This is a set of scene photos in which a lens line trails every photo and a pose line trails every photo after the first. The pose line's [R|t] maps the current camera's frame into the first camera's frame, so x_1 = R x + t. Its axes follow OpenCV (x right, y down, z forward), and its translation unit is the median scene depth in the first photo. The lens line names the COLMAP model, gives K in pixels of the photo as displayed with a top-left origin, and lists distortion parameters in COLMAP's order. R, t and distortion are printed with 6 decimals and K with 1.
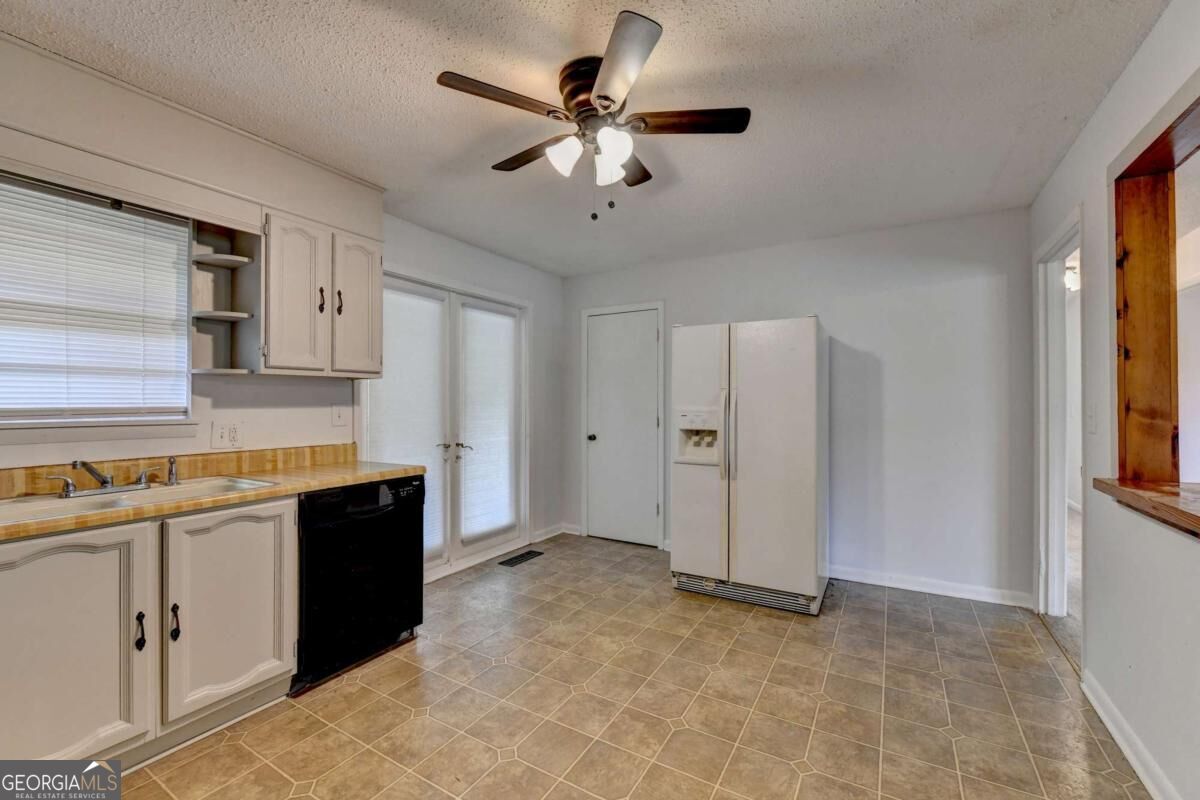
lens RADIAL K [[494.7, 0, 610.1], [0, 494.7, 400.8], [0, 0, 1]] dist [-0.002100, -0.000551]
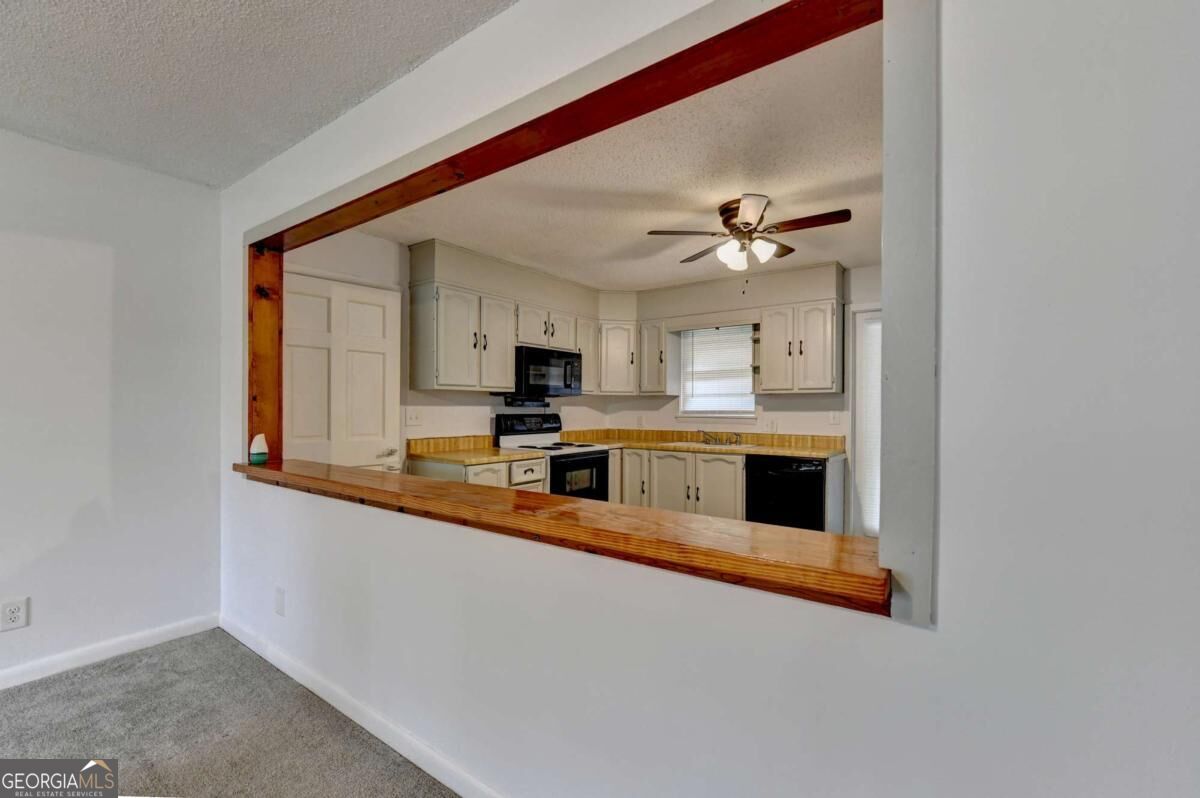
lens RADIAL K [[500.1, 0, 605.6], [0, 500.1, 405.7], [0, 0, 1]] dist [-0.004264, -0.000750]
pose [[-0.107657, -0.002587, -0.994185, 1.276194], [-0.000157, 0.999997, -0.002585, -0.001978], [0.994188, -0.000122, -0.107657, 0.600535]]
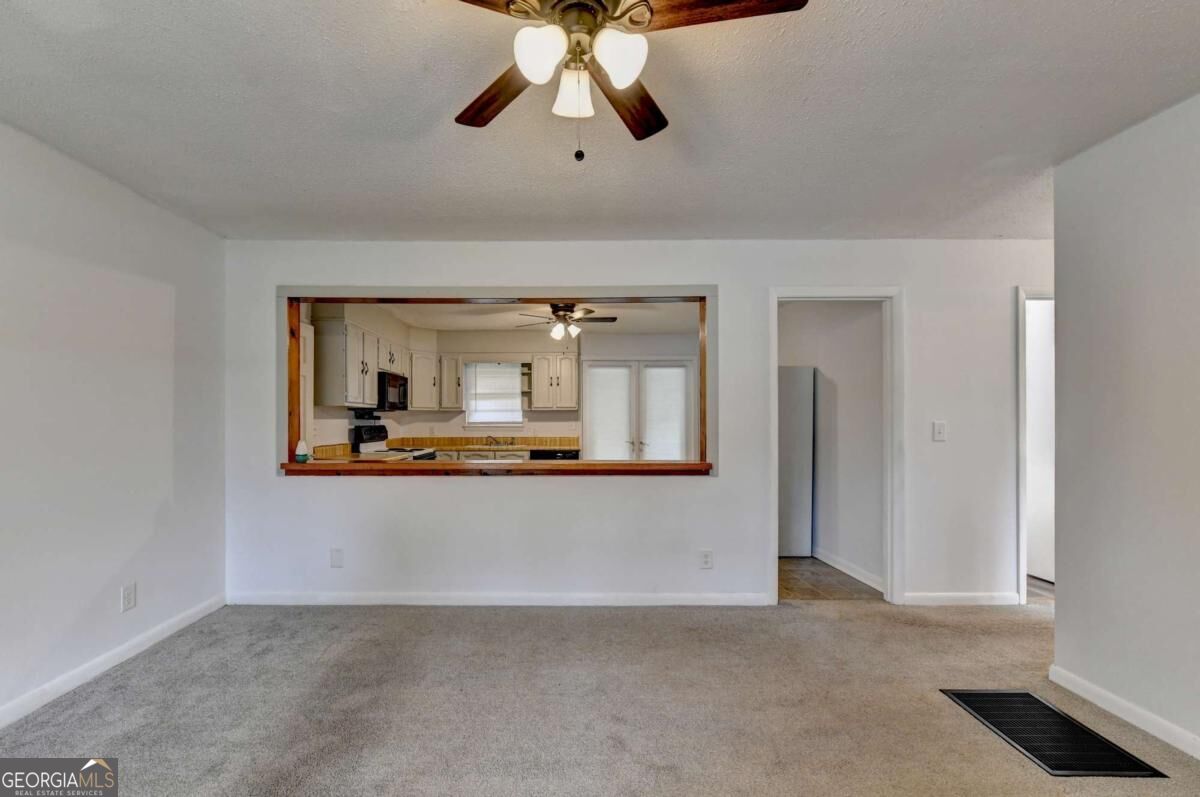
lens RADIAL K [[506.5, 0, 552.4], [0, 506.5, 417.7], [0, 0, 1]] dist [-0.004741, -0.000535]
pose [[0.490330, -0.003854, -0.871528, 1.915692], [0.003861, 0.999990, -0.002249, -0.002884], [0.871528, -0.002262, 0.490340, -0.355492]]
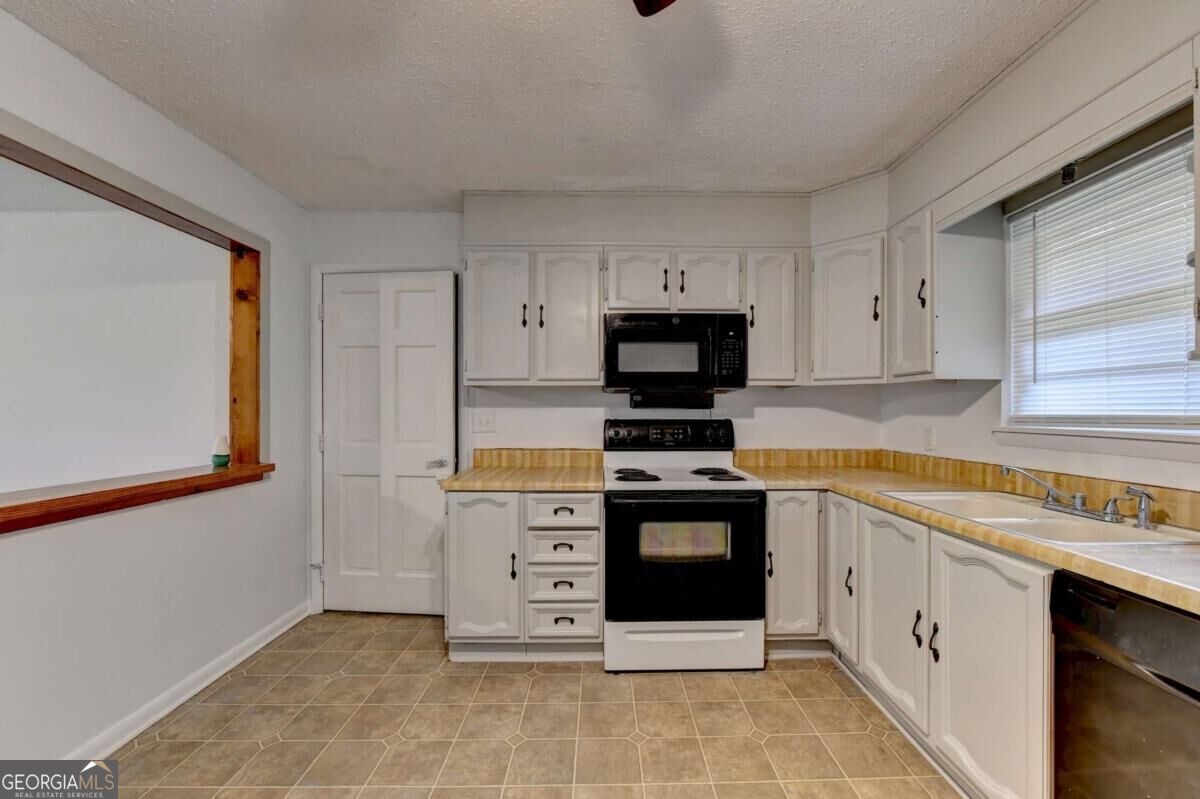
lens RADIAL K [[492.6, 0, 606.9], [0, 492.6, 409.4], [0, 0, 1]] dist [-0.008989, -0.000629]
pose [[-0.856036, 0.000665, -0.516915, 0.105582], [0.001989, 0.999996, -0.002007, 0.002534], [0.516912, -0.002746, -0.856034, 1.091446]]
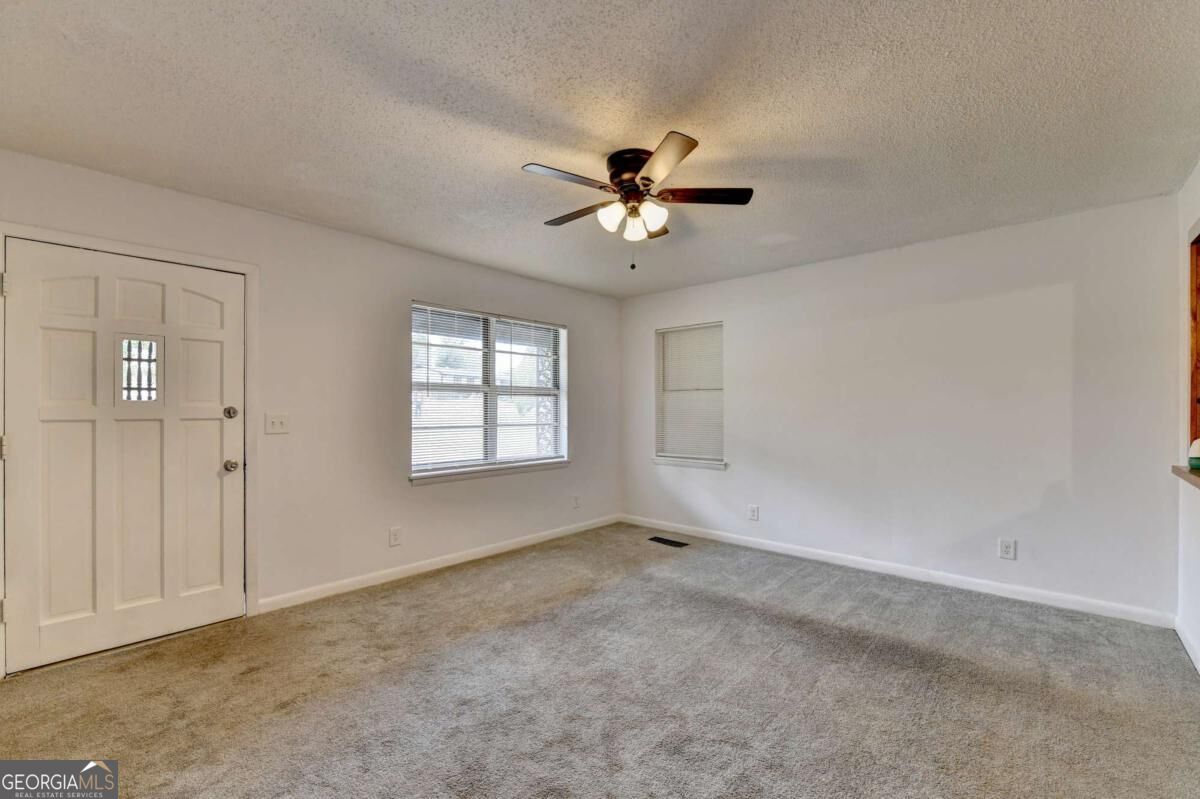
lens RADIAL K [[517.4, 0, 607.2], [0, 517.4, 406.4], [0, 0, 1]] dist [-0.003314, -0.001011]
pose [[-0.977422, 0.000691, 0.211297, 1.254524], [-0.000358, 0.999988, -0.004928, -0.002515], [-0.211298, -0.004892, -0.977409, 1.046992]]
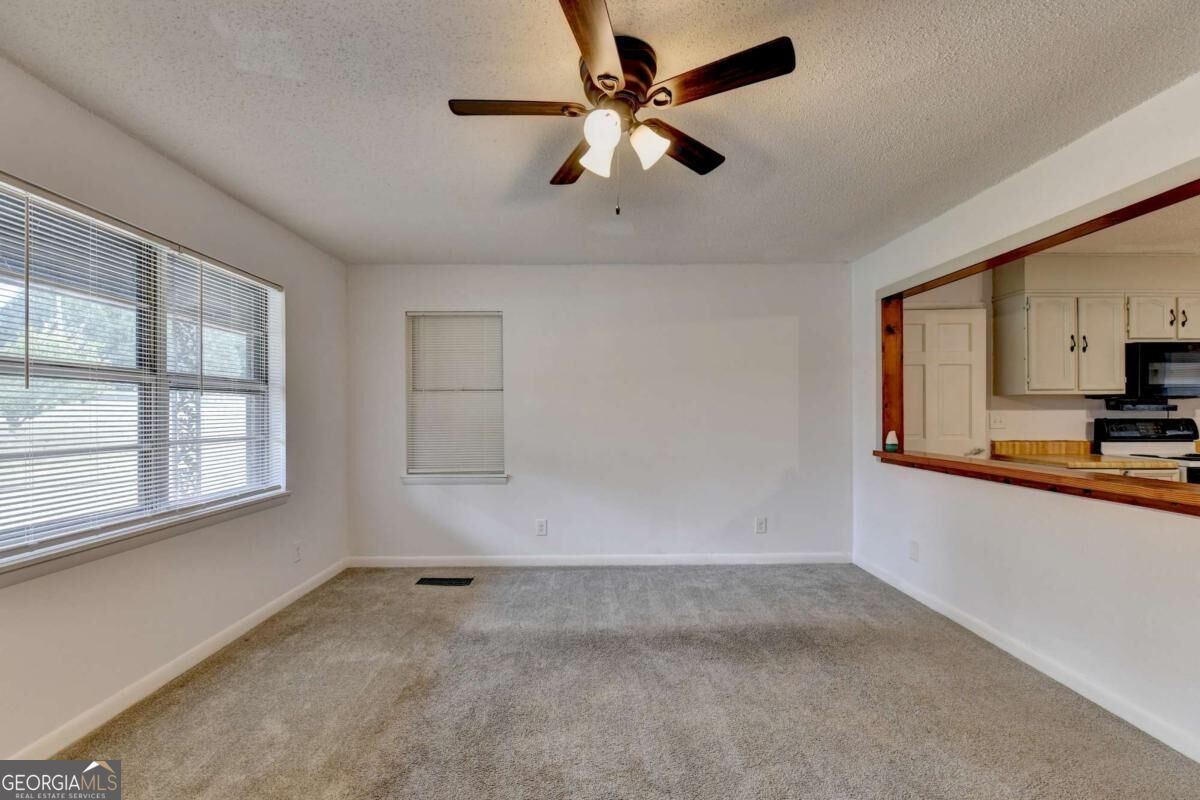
lens RADIAL K [[503.3, 0, 601.1], [0, 503.3, 411.8], [0, 0, 1]] dist [-0.003723, -0.000700]
pose [[-0.855174, 0.002432, -0.518335, 1.847364], [0.004080, 0.999990, -0.002040, -0.001703], [0.518325, -0.003860, -0.855175, 0.595111]]
